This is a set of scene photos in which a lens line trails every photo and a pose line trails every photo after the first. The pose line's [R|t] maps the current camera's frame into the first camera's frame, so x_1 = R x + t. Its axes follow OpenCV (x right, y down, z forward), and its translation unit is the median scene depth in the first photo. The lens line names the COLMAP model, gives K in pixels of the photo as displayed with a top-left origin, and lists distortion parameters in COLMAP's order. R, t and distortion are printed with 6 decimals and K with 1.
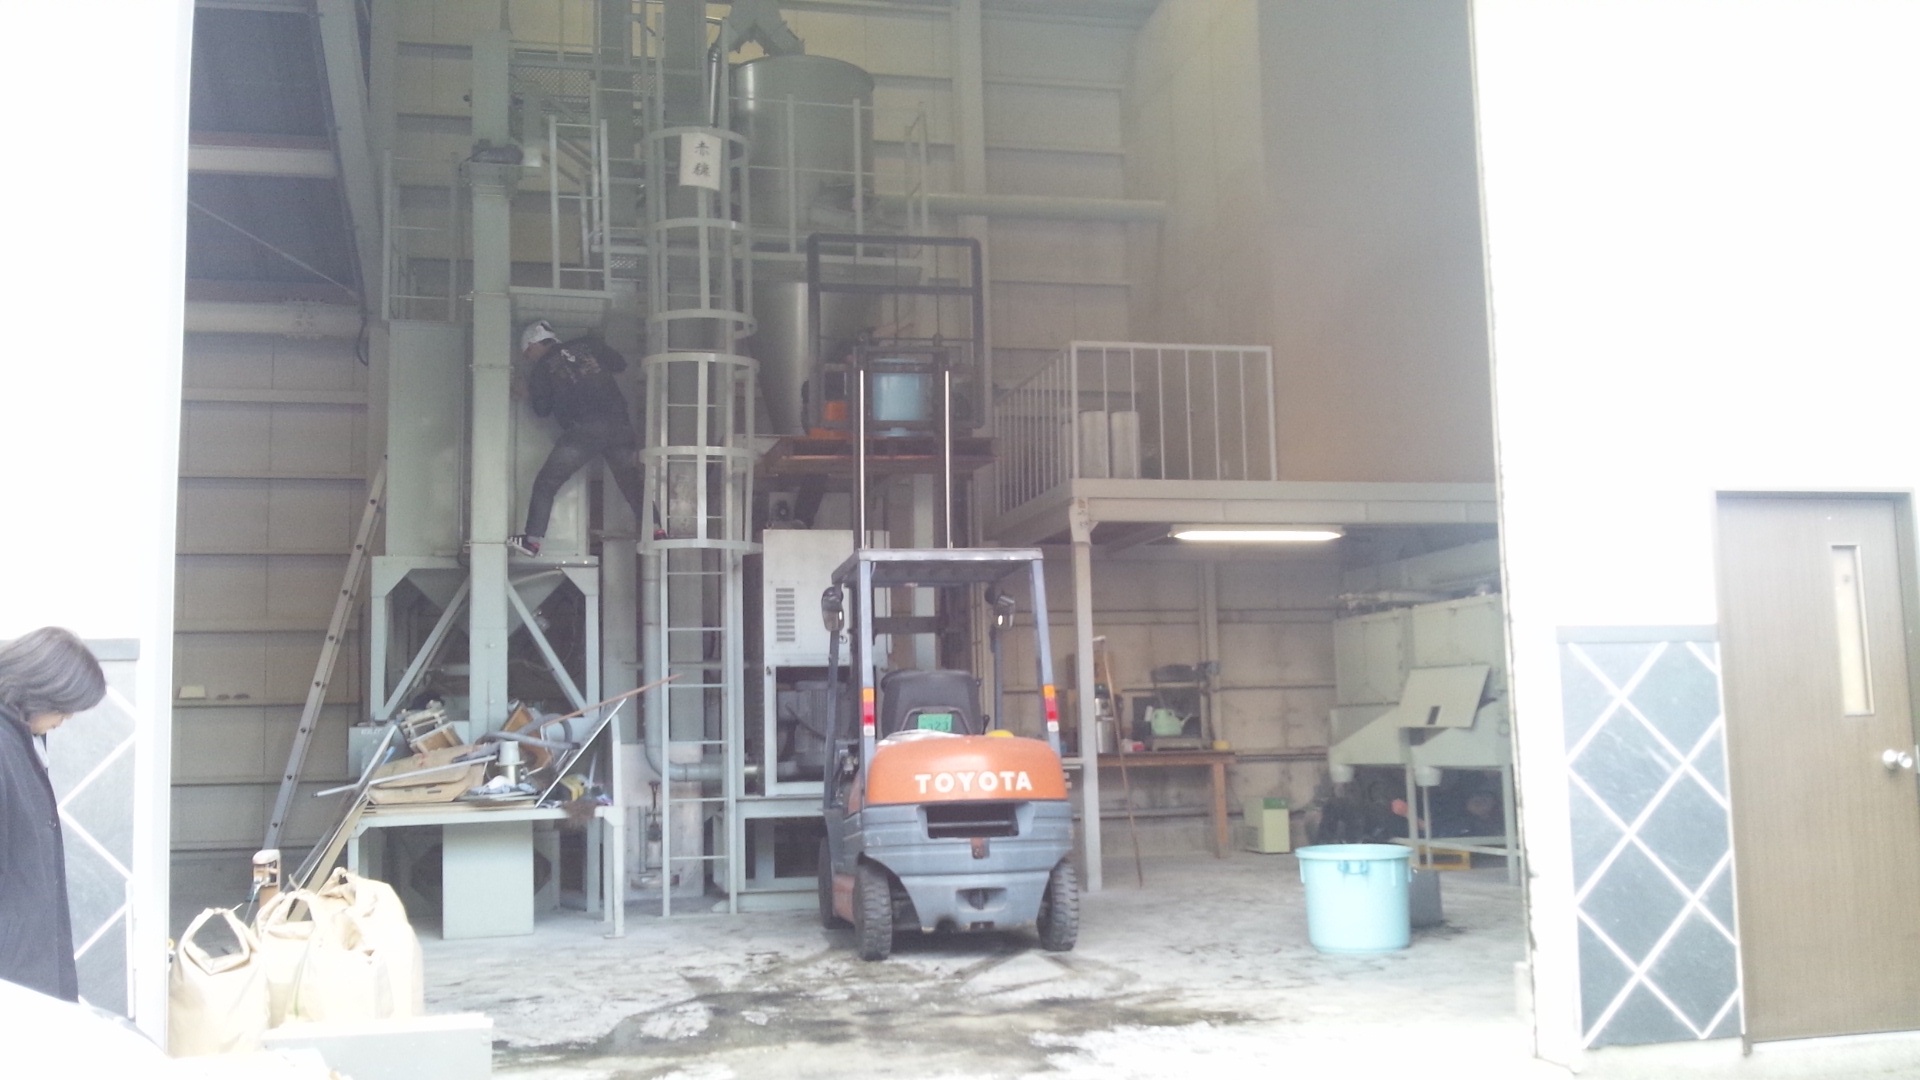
lens RADIAL K [[1757.7, 0, 954.6], [0, 1757.7, 540.3], [0, 0, 1]] dist [0.008496, 0.000000]
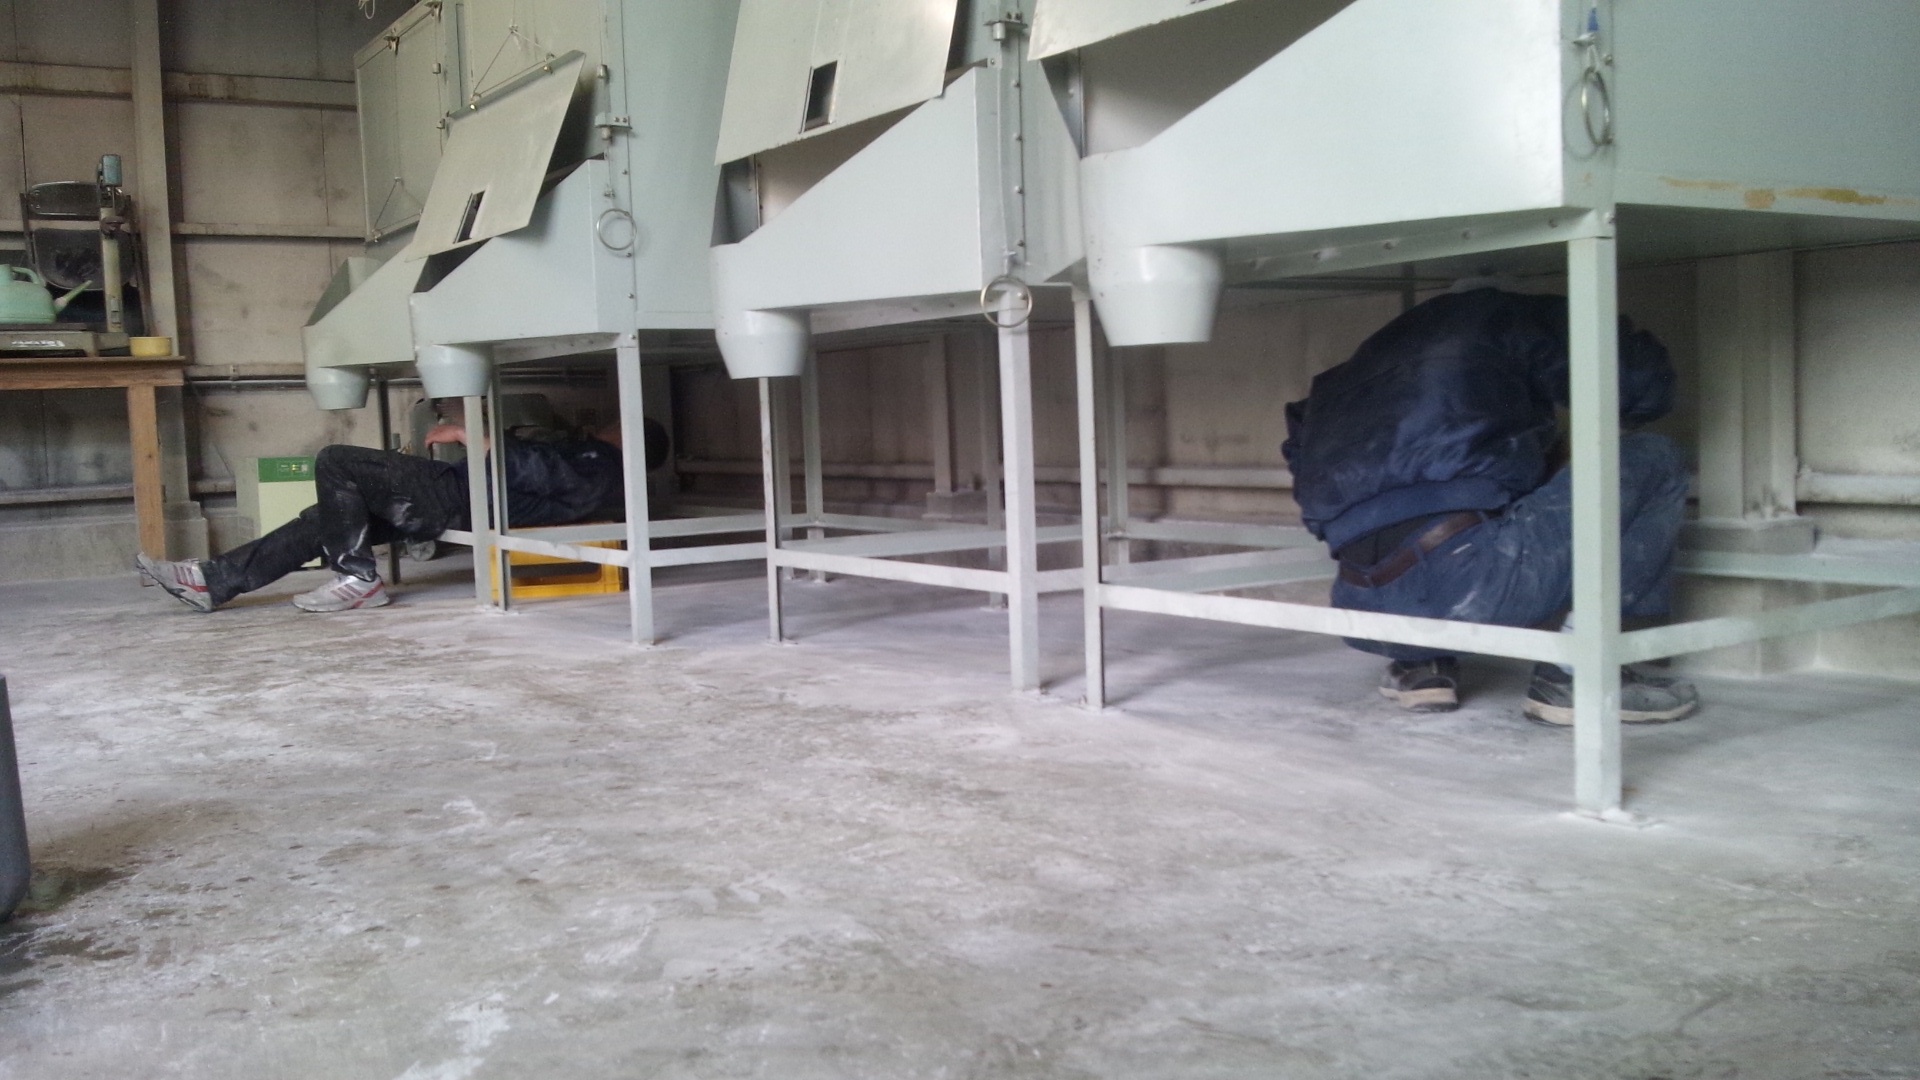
lens RADIAL K [[1757.7, 0, 961.4], [0, 1757.7, 540.3], [0, 0, 1]] dist [0.008496, 0.000000]
pose [[0.950517, -0.032392, 0.308981, 0.202619], [-0.019708, 0.986260, 0.164021, 0.083339], [-0.310048, -0.161994, 0.936818, 0.472839]]
